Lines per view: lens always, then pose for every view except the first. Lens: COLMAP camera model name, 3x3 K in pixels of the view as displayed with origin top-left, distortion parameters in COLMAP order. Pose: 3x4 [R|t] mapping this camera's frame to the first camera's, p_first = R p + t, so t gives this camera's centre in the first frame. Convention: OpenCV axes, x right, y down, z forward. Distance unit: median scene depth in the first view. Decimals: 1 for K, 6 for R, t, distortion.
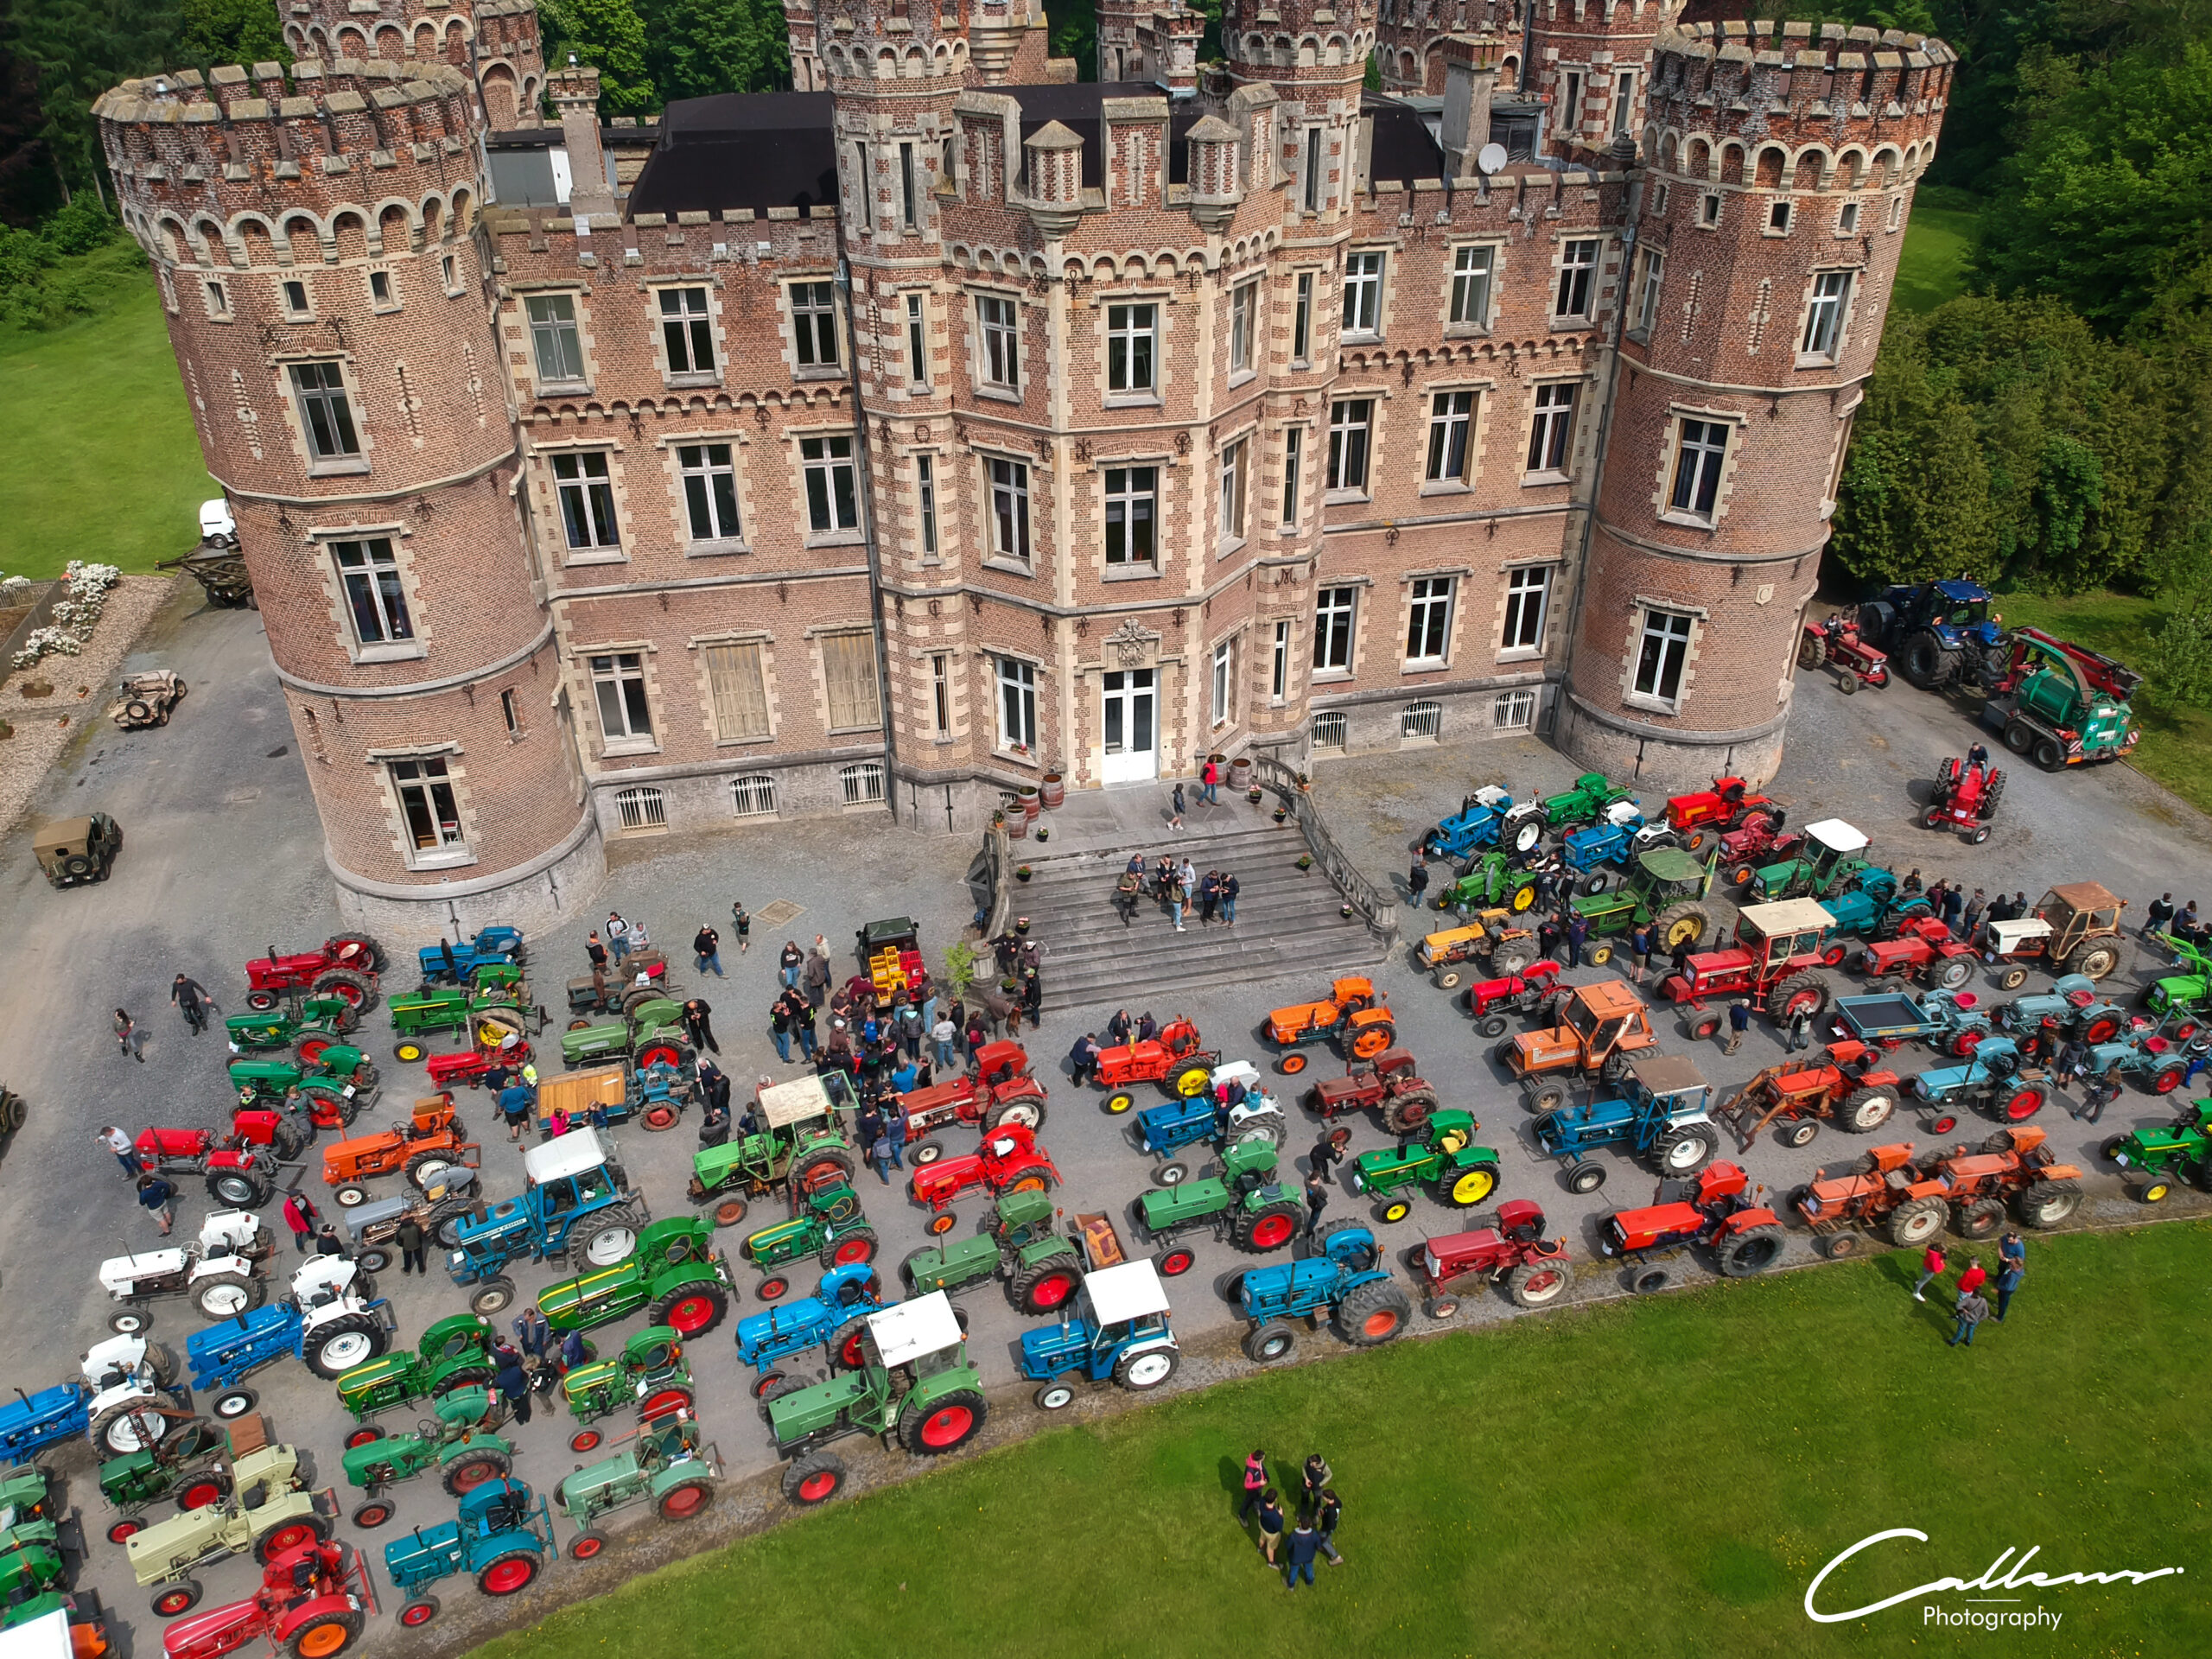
lens RADIAL K [[1607.4, 0, 1122.4], [0, 1607.4, 815.7], [0, 0, 1]] dist [0.109527, -0.190383]
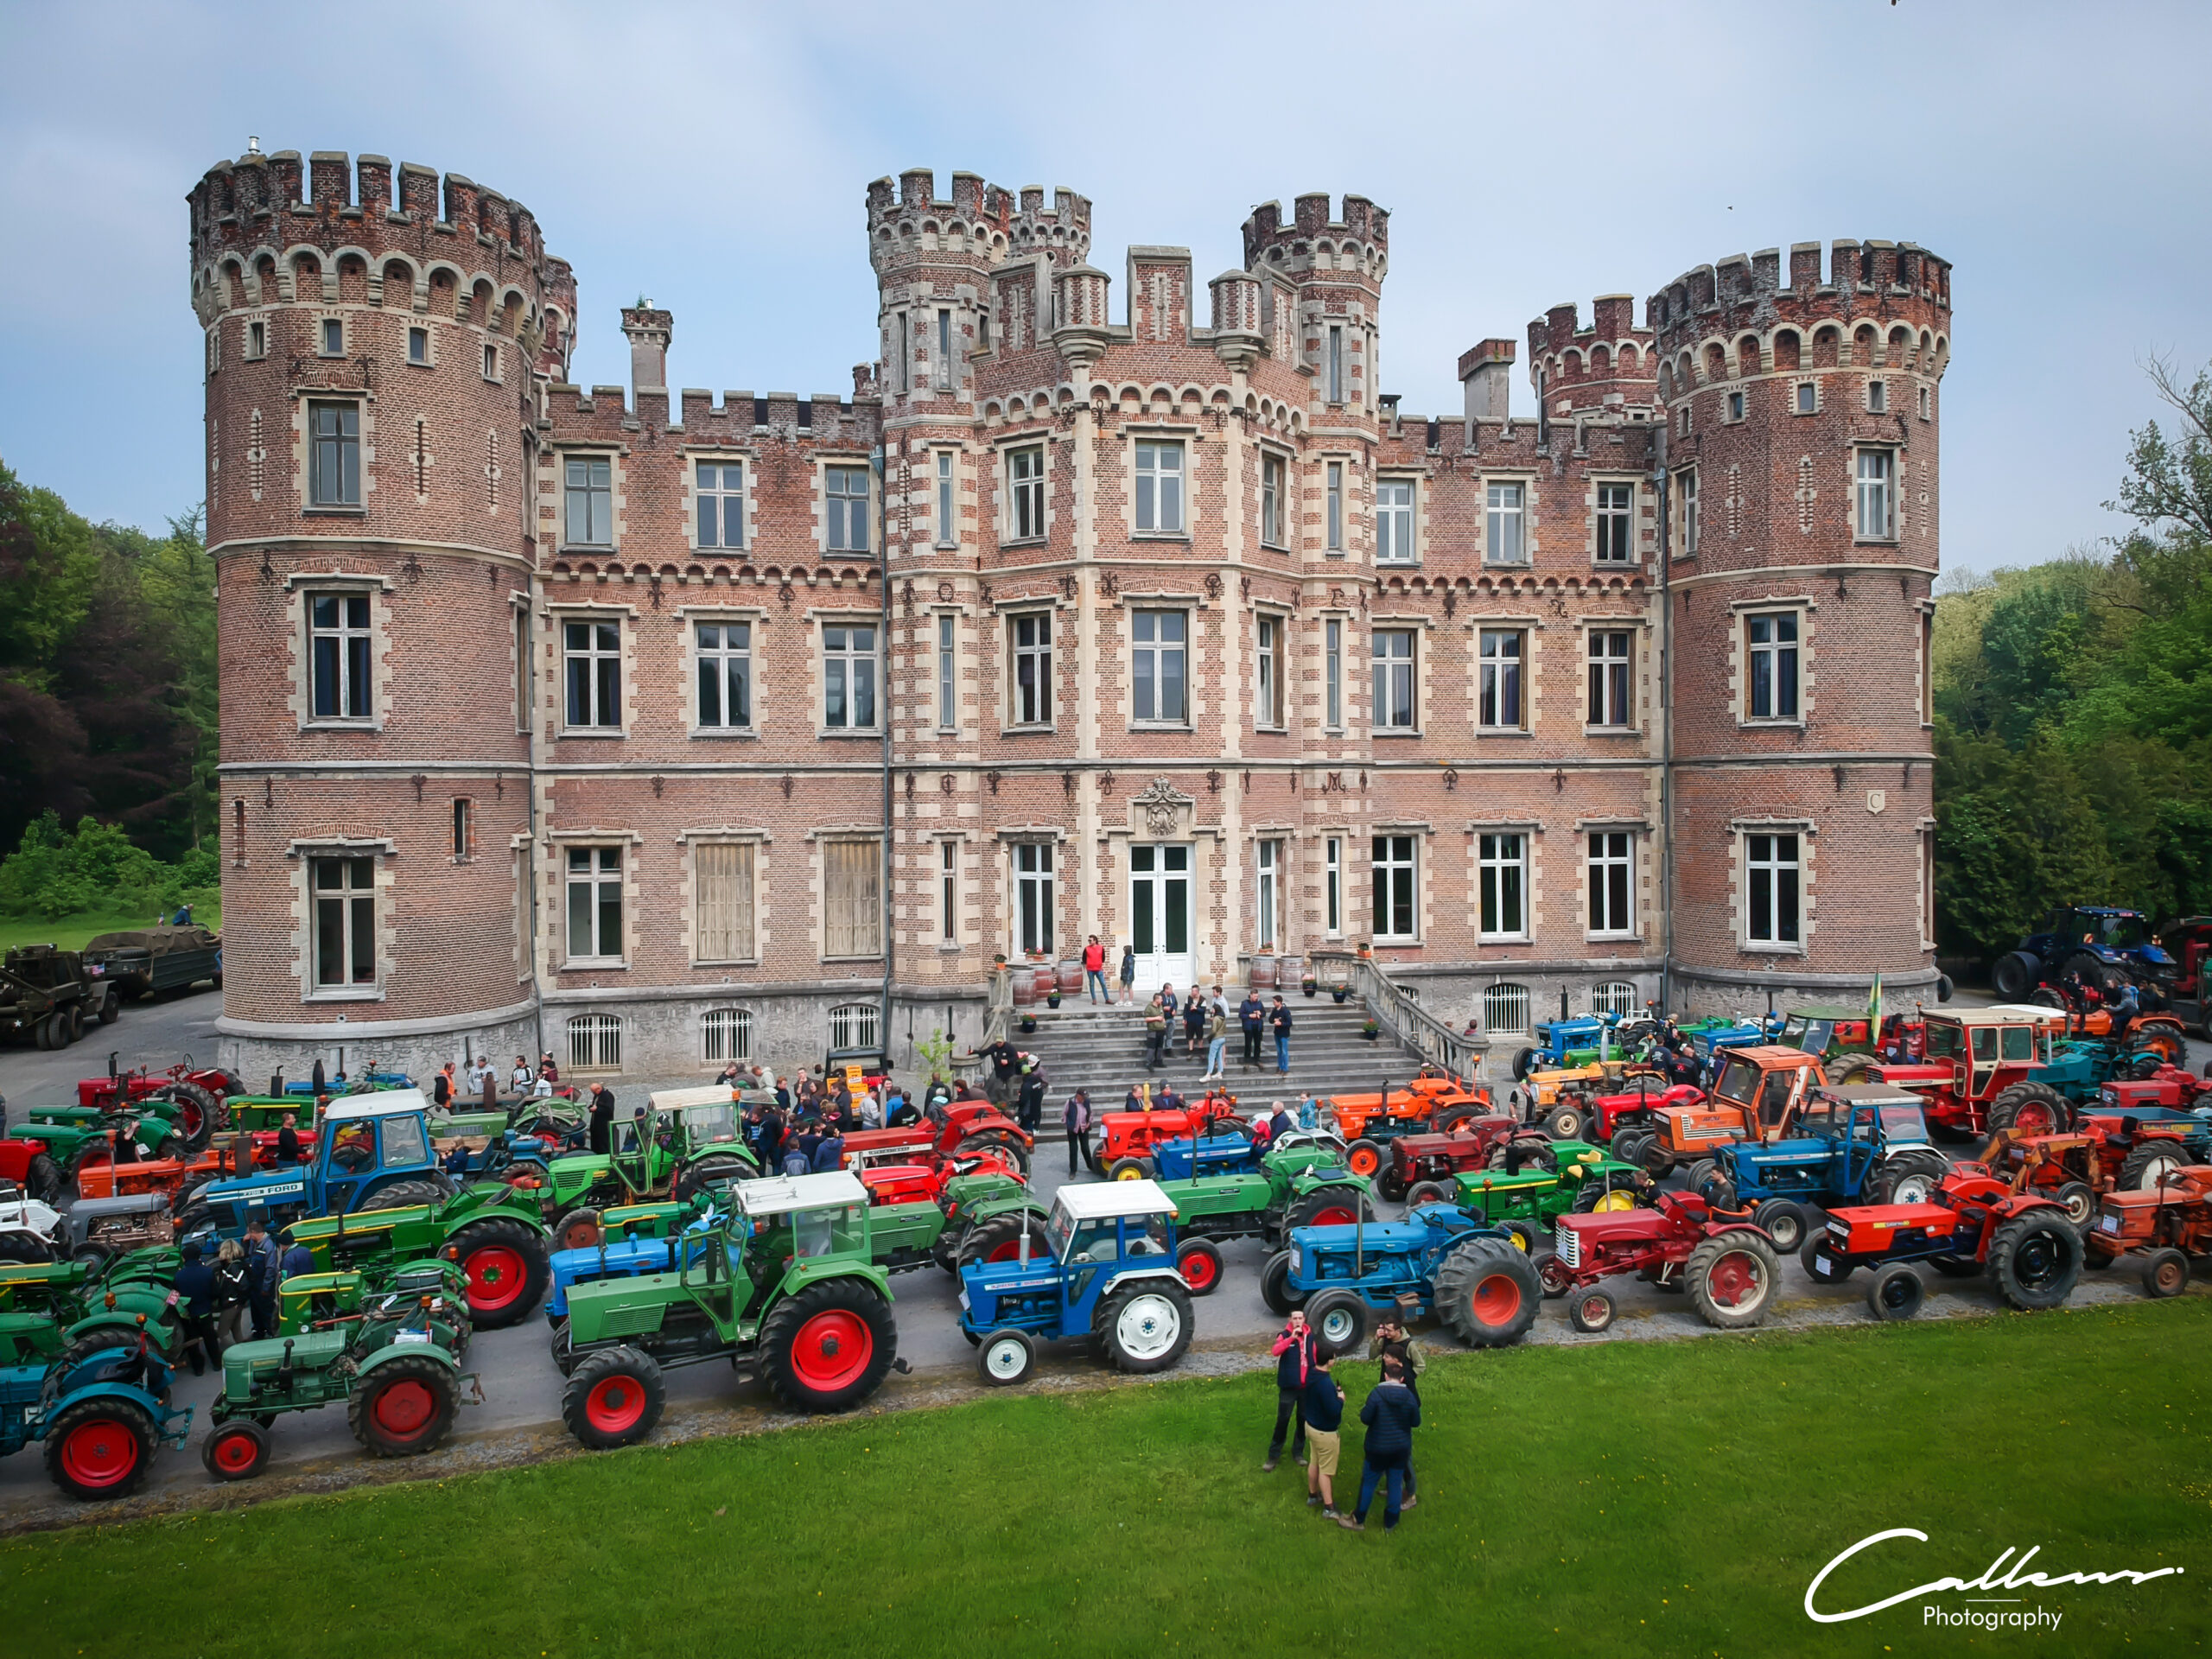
lens RADIAL K [[1613.6, 0, 1124.3], [0, 1613.6, 812.4], [0, 0, 1]] dist [0.117921, -0.210693]
pose [[0.998752, -0.007216, -0.049430, 0.030676], [-0.018705, 0.863498, -0.504005, 0.365928], [0.046319, 0.504300, 0.862285, 0.234529]]
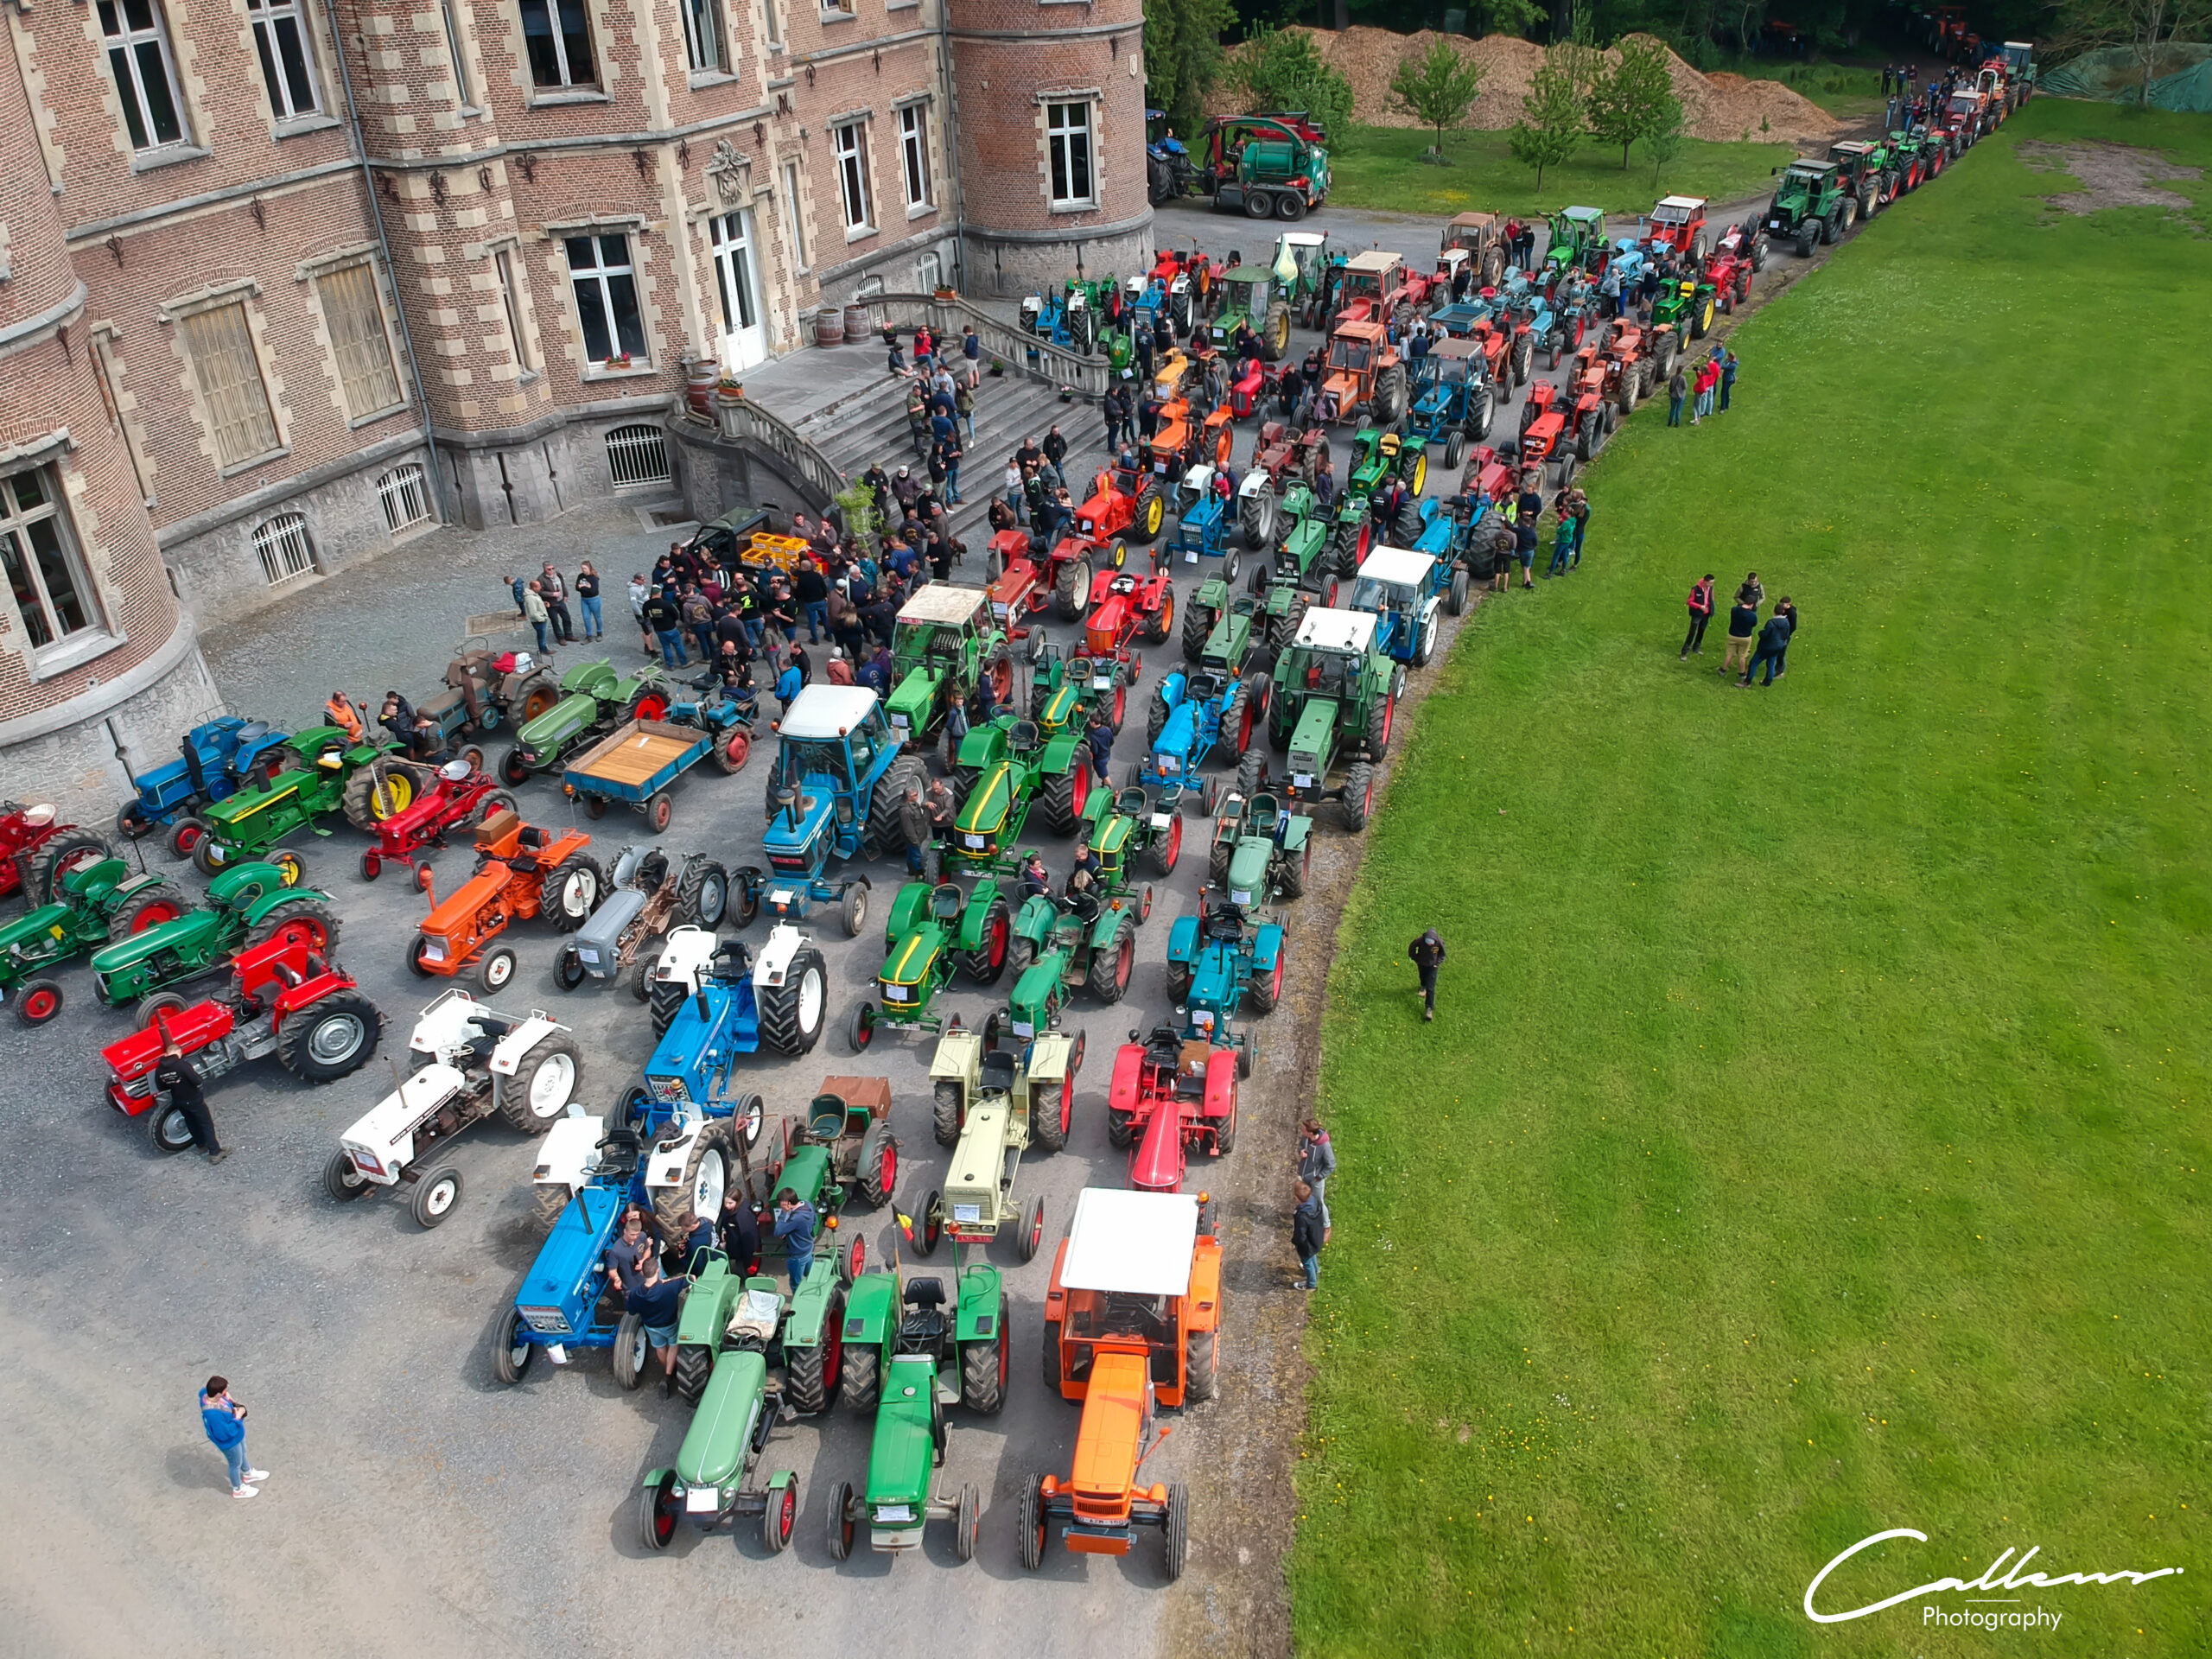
lens RADIAL K [[1784.0, 0, 1241.6], [0, 1784.0, 825.4], [0, 0, 1]] dist [0.046546, -0.096962]
pose [[0.599967, -0.412318, 0.685590, -0.640326], [0.417288, 0.892437, 0.171544, 0.152212], [-0.682576, 0.183168, 0.707488, 0.233721]]
